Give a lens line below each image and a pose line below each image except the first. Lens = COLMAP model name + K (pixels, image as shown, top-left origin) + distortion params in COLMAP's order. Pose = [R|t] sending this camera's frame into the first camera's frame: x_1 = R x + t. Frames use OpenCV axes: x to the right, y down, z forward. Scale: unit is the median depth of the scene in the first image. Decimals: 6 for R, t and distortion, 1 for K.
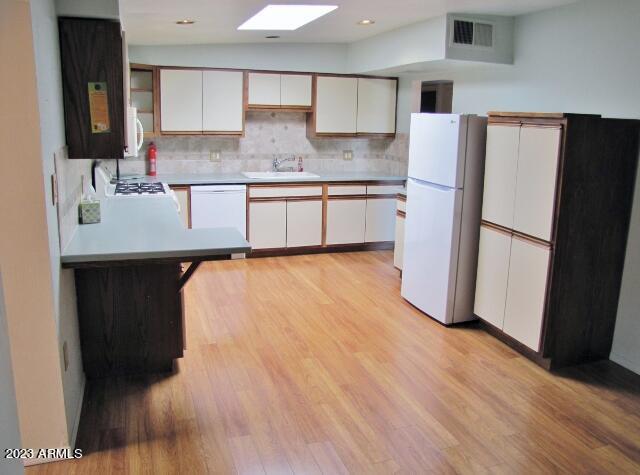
lens RADIAL K [[553.2, 0, 320.6], [0, 553.2, 235.8], [0, 0, 1]] dist [-0.149781, 0.035106]
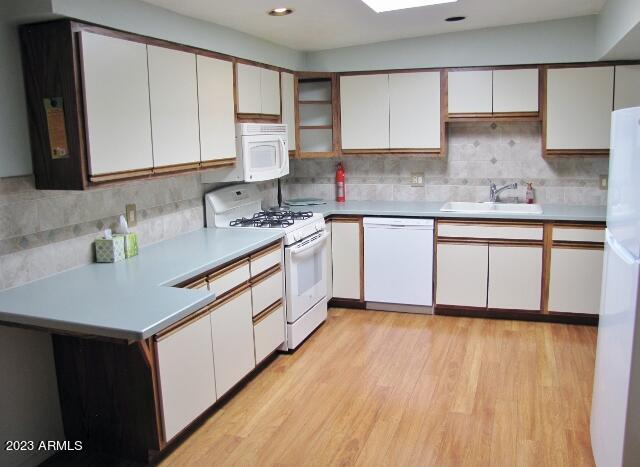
lens RADIAL K [[553.2, 0, 320.2], [0, 553.2, 233.7], [0, 0, 1]] dist [-0.149781, 0.035106]
pose [[0.780663, 0.068325, -0.621206, 0.207957], [-0.089734, 0.995961, -0.003224, -0.054846], [0.618477, 0.058260, 0.783640, 0.304759]]
